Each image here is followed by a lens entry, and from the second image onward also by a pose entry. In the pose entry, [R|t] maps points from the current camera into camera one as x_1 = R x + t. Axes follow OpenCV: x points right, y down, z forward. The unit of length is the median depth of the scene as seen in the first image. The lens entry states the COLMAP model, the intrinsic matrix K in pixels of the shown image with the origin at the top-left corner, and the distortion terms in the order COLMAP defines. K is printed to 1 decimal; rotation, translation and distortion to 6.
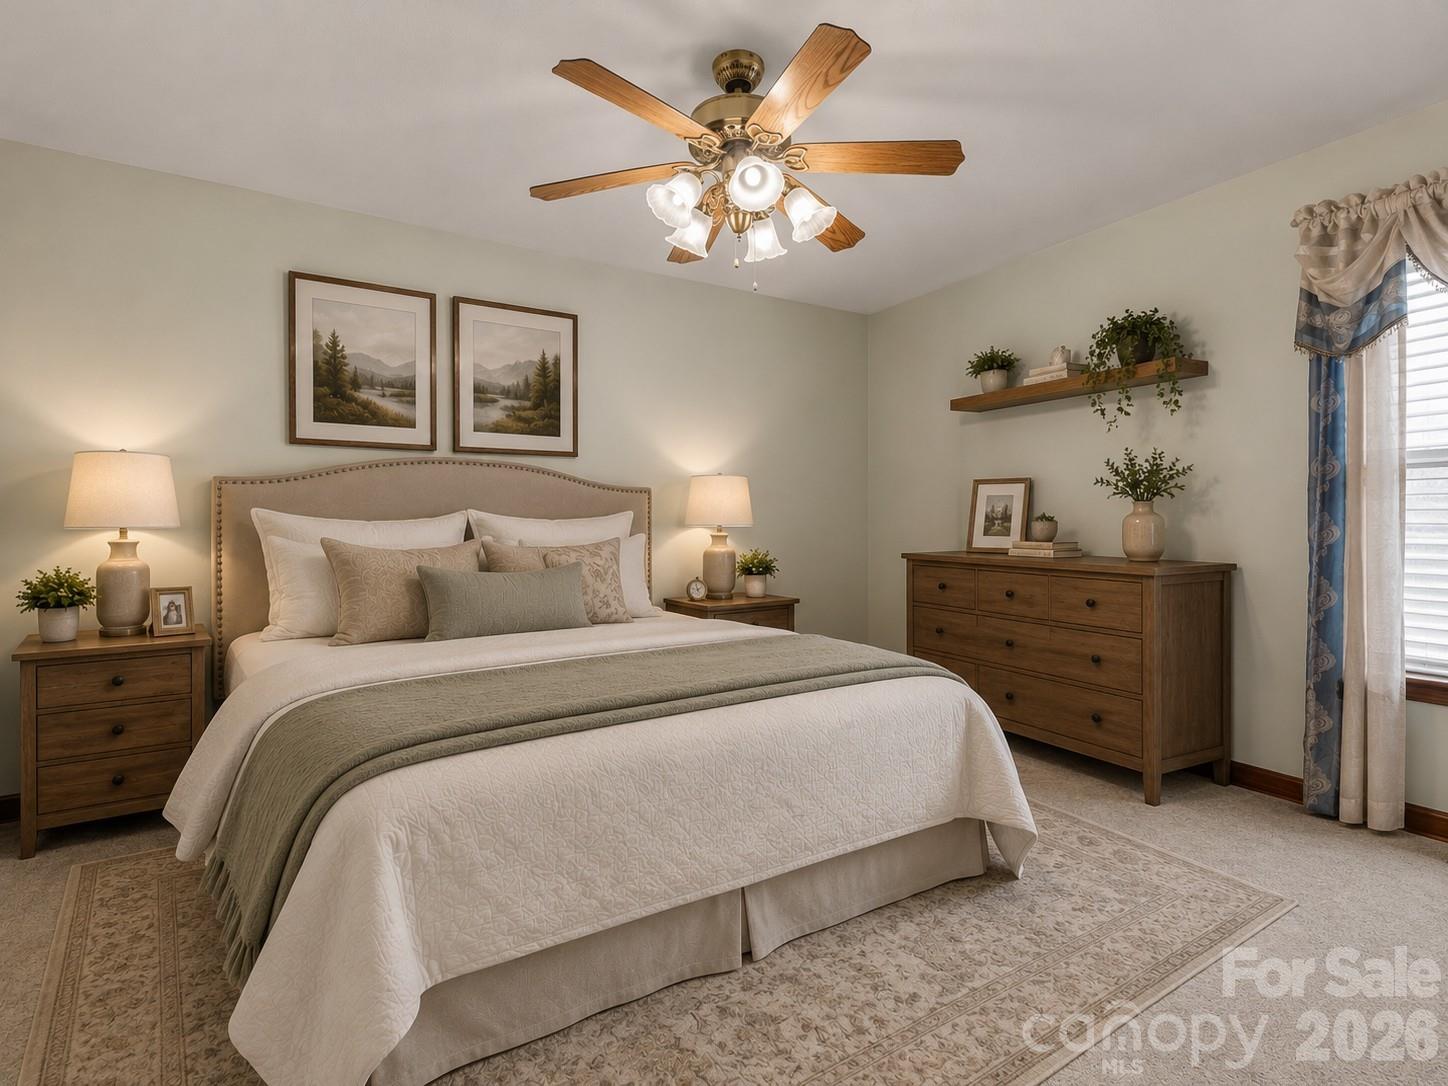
lens RADIAL K [[675.5, 0, 724.0], [0, 675.5, 535.4], [0, 0, 1]] dist [0.000407, 0.001086]
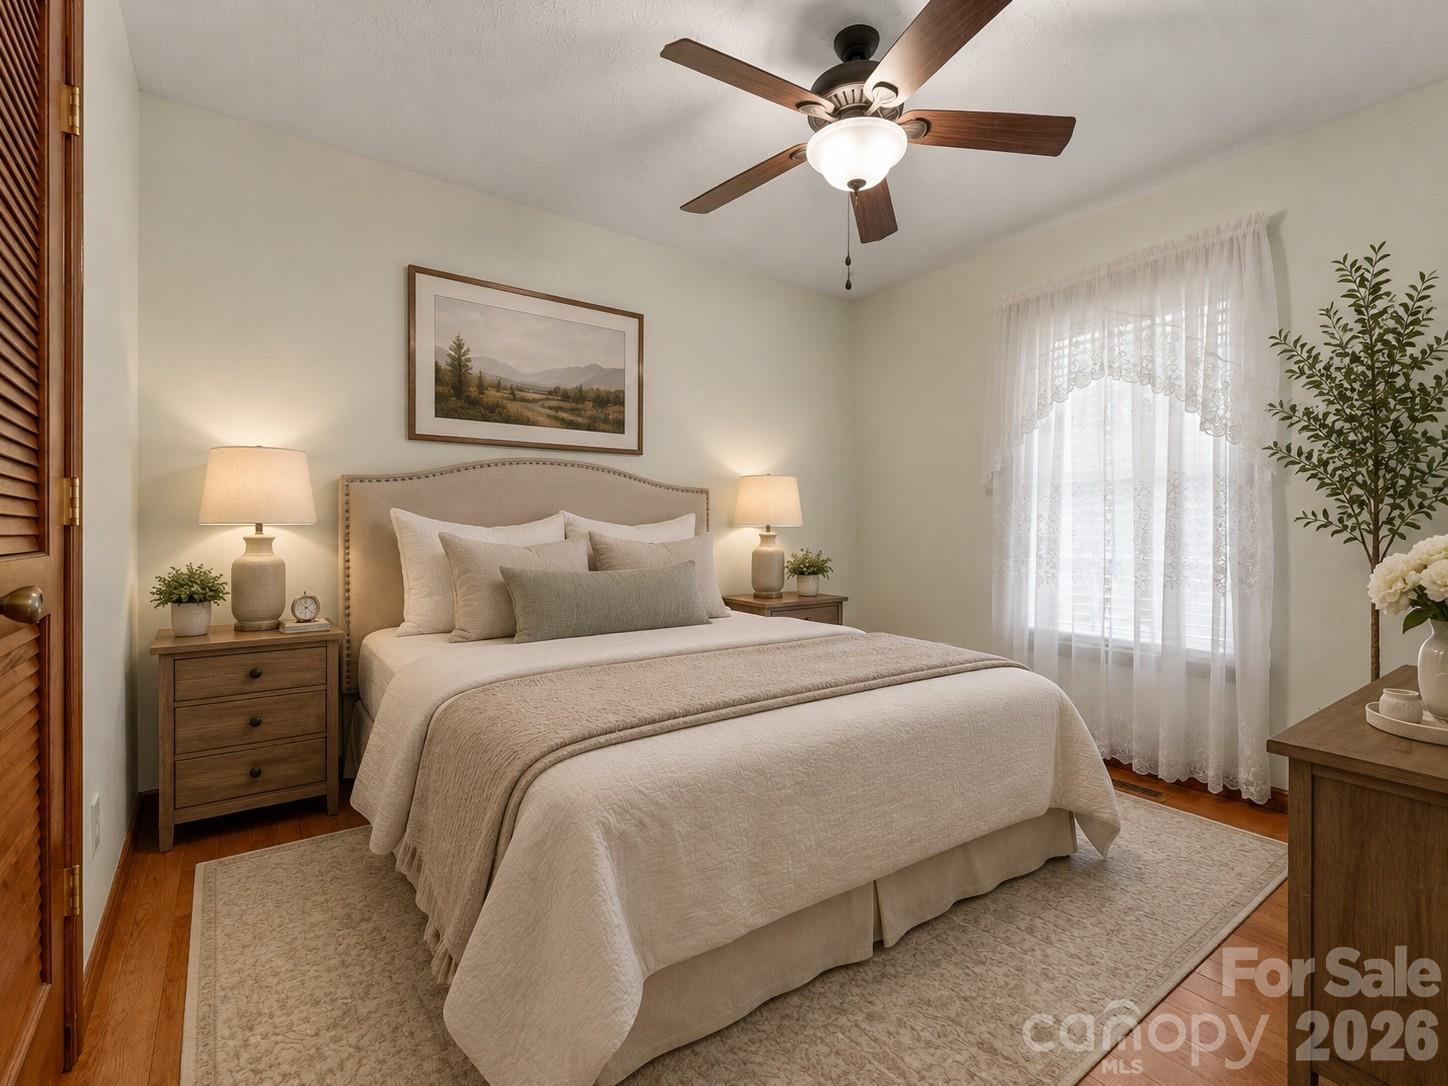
lens RADIAL K [[675.5, 0, 724.0], [0, 675.5, 535.4], [0, 0, 1]] dist [0.000407, 0.001086]
pose [[0.999973, 0.002955, 0.006762, -0.182266], [-0.002940, 0.999993, -0.002229, 0.006208], [-0.006769, 0.002209, 0.999975, -0.006946]]
